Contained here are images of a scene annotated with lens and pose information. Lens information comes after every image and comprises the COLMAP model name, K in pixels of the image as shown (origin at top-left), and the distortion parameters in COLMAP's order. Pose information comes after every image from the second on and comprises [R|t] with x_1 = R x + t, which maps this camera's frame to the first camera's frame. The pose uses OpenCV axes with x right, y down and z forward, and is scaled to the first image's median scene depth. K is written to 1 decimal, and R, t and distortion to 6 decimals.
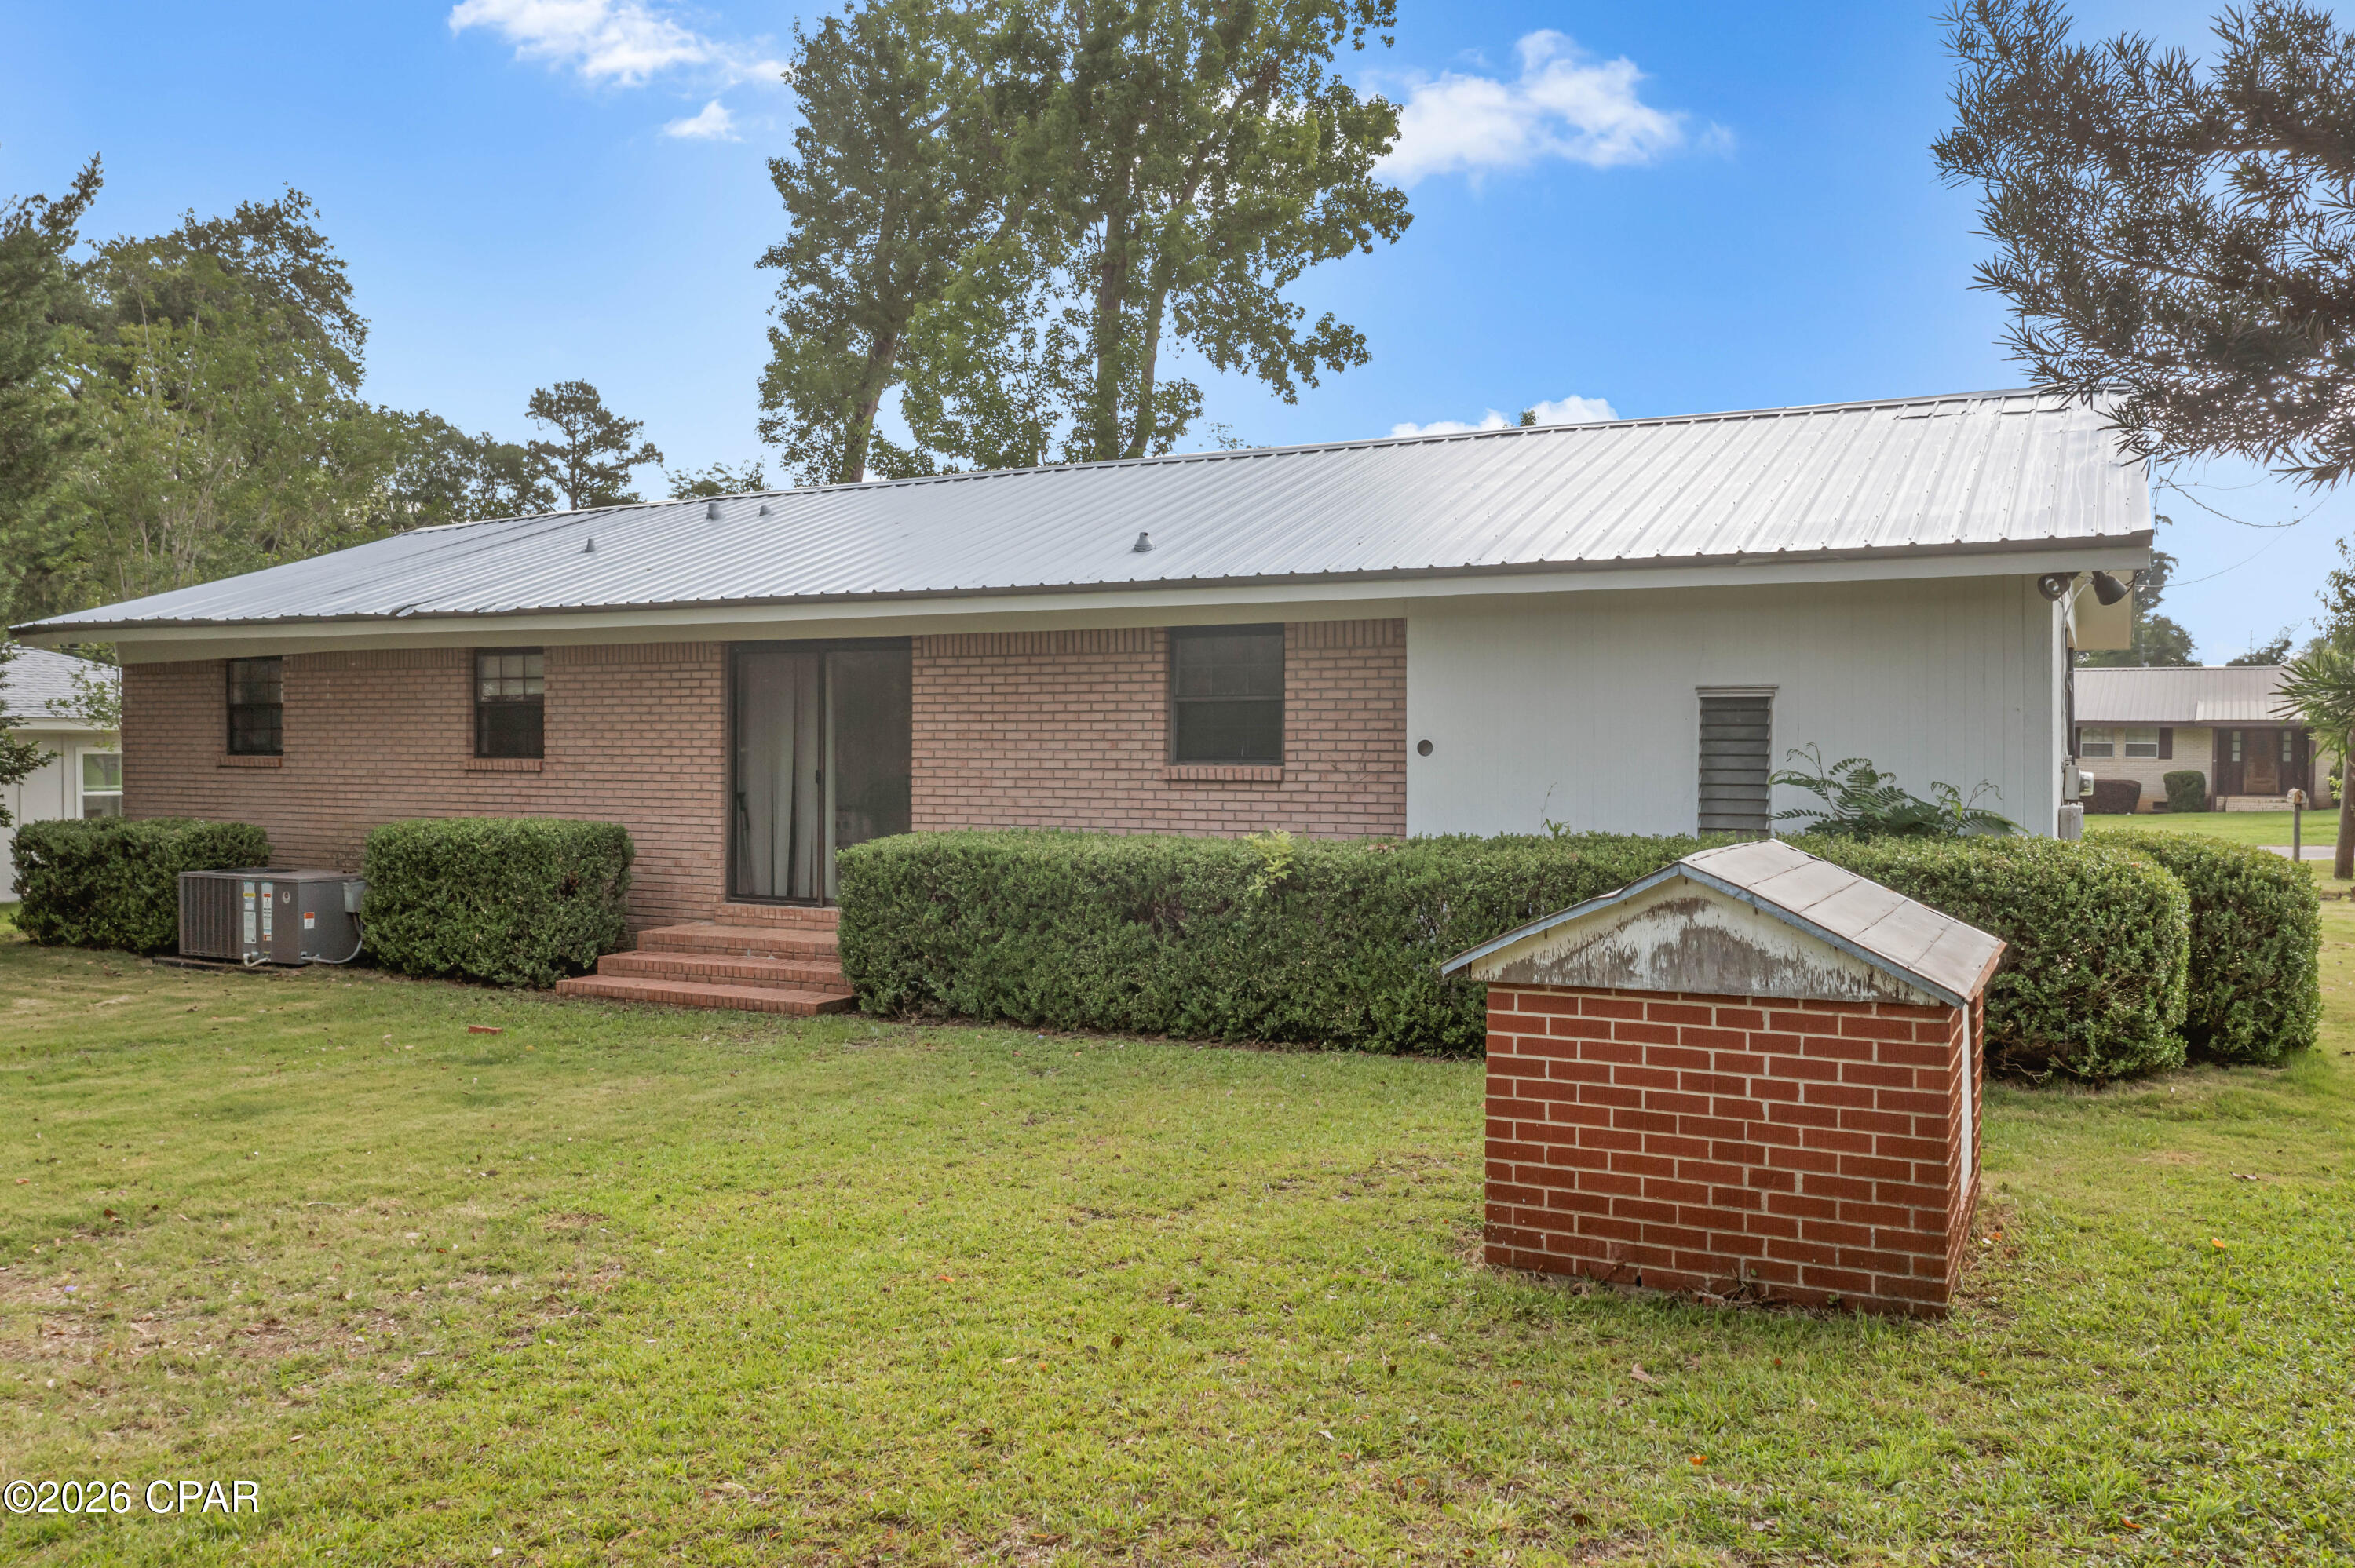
lens RADIAL K [[1855.0, 0, 1178.8], [0, 1855.0, 747.8], [0, 0, 1]] dist [-0.014821, -0.005539]
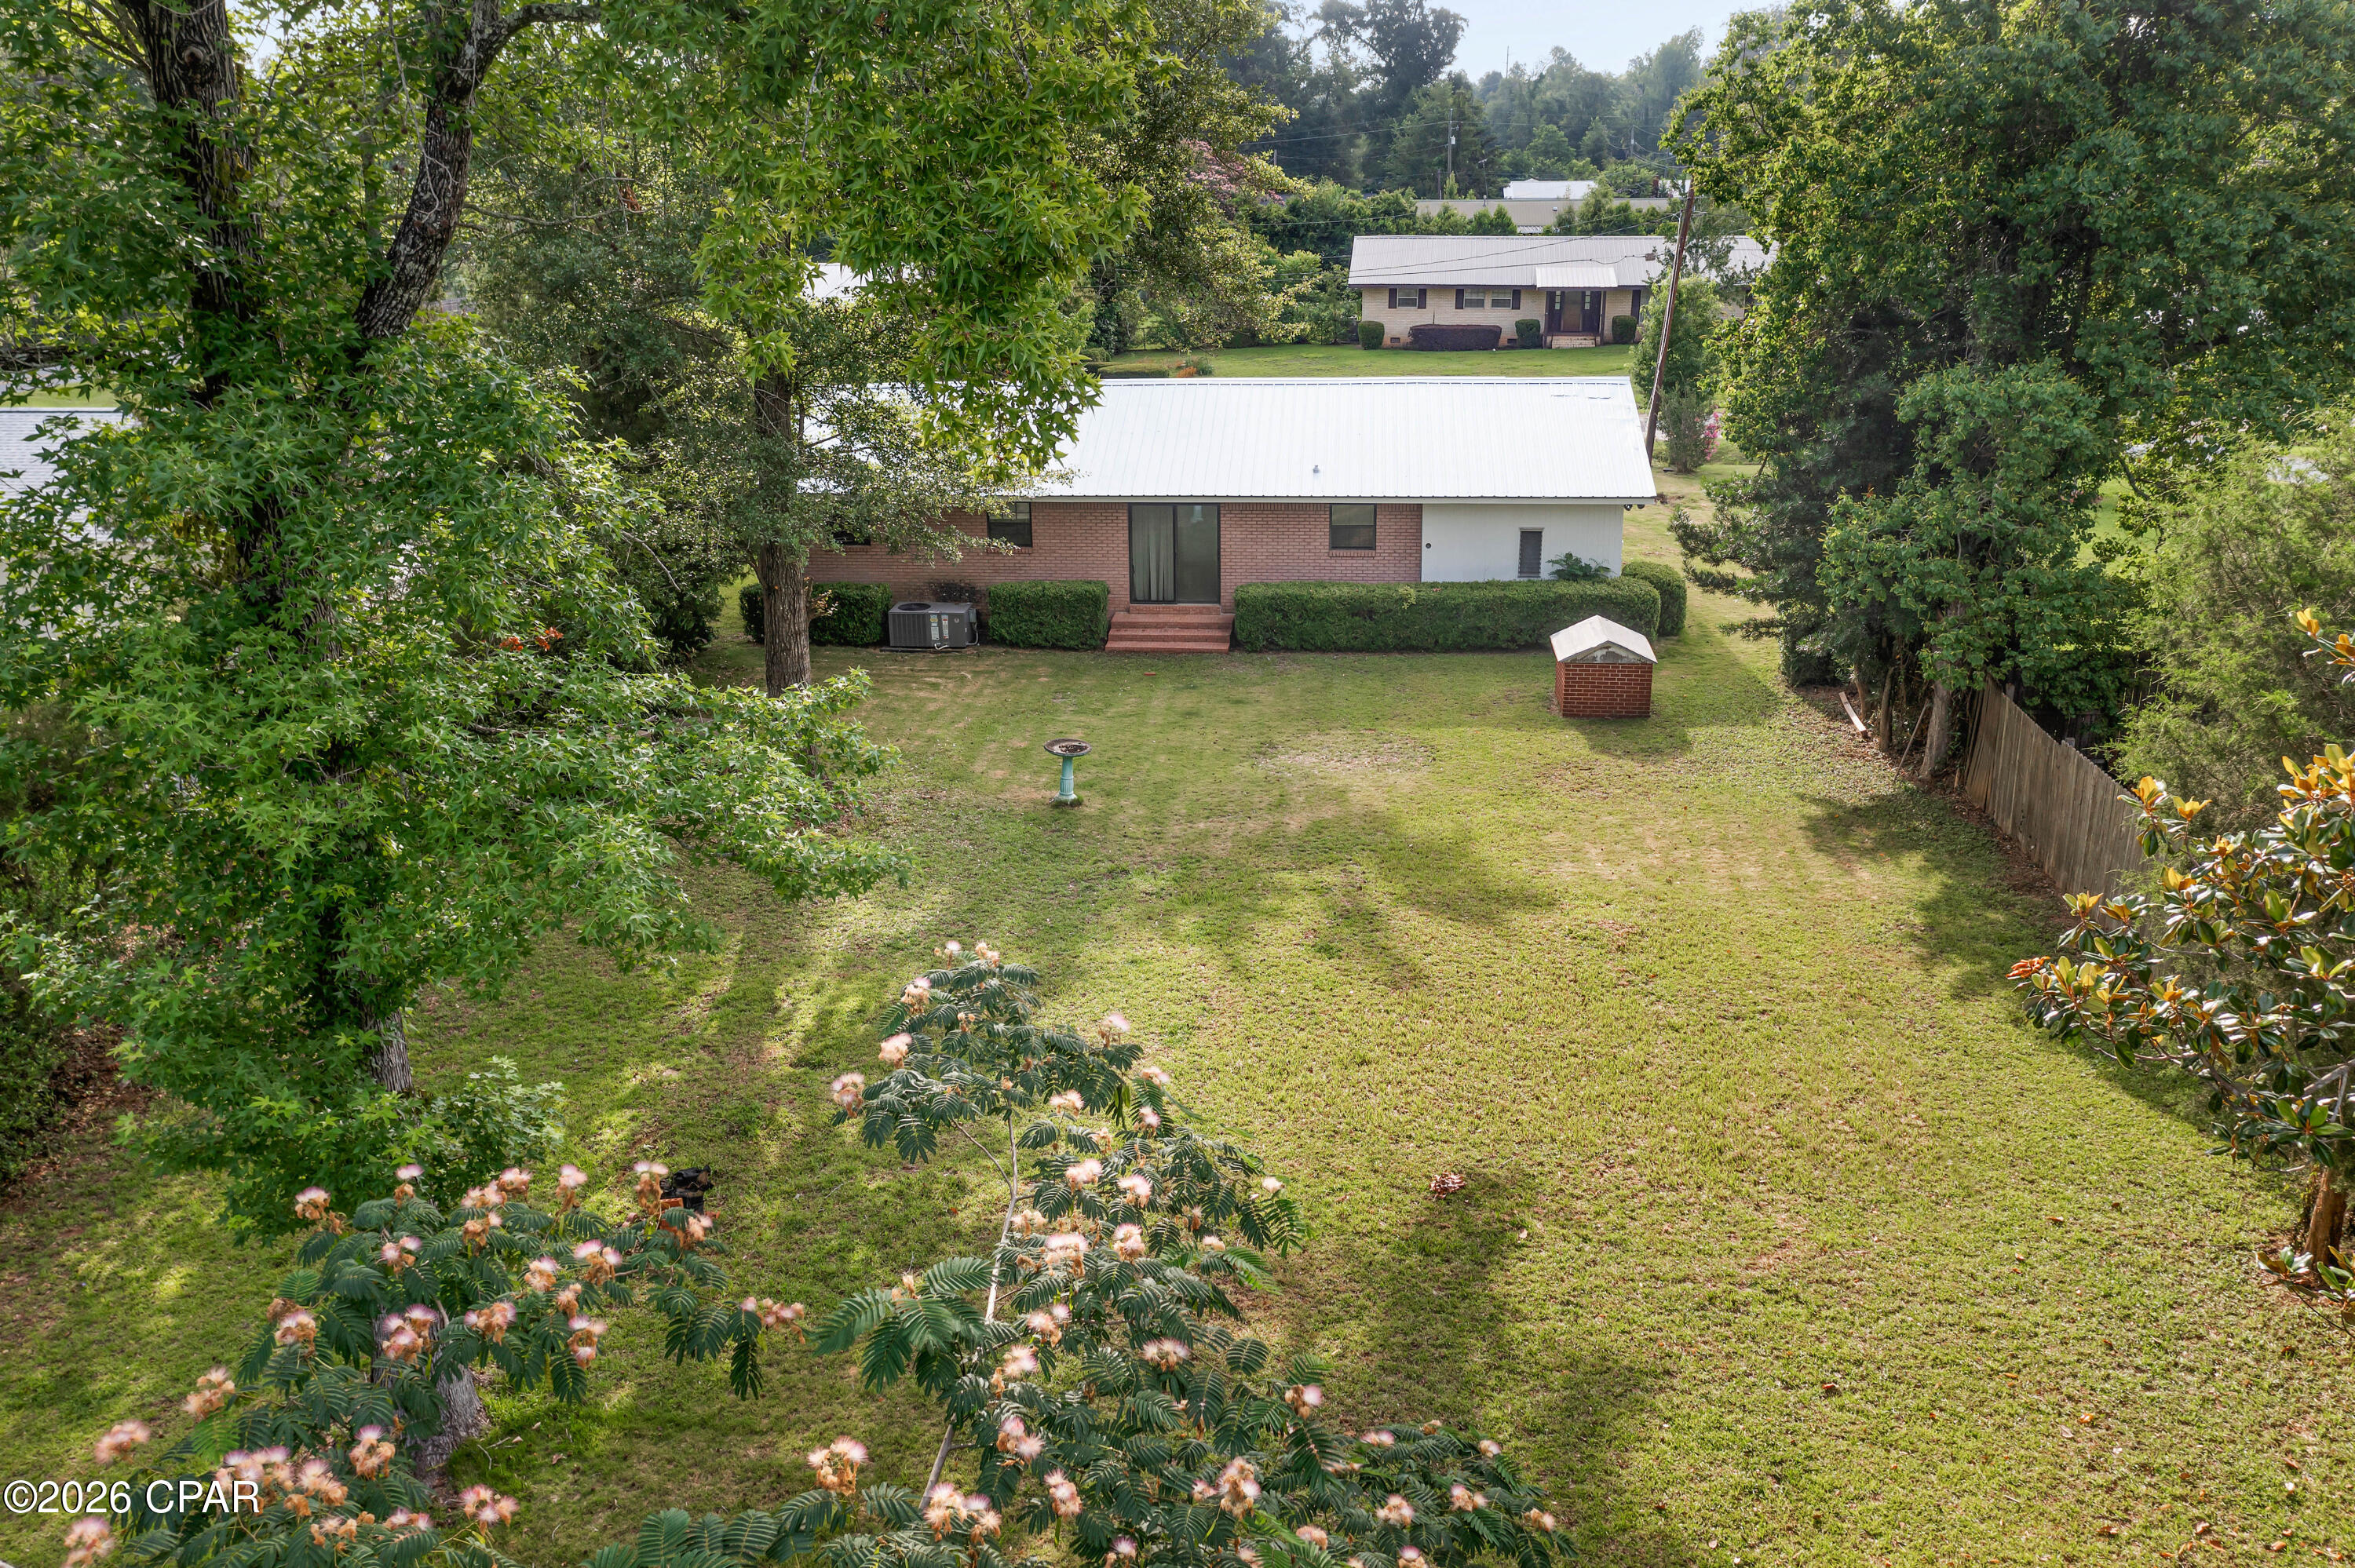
lens RADIAL K [[1855.0, 0, 1178.8], [0, 1855.0, 747.8], [0, 0, 1]] dist [-0.014821, -0.005539]
pose [[0.932573, -0.129724, 0.336867, -1.183526], [0.017700, 0.948507, 0.316261, -0.588614], [-0.360547, -0.288974, 0.886848, -1.466136]]
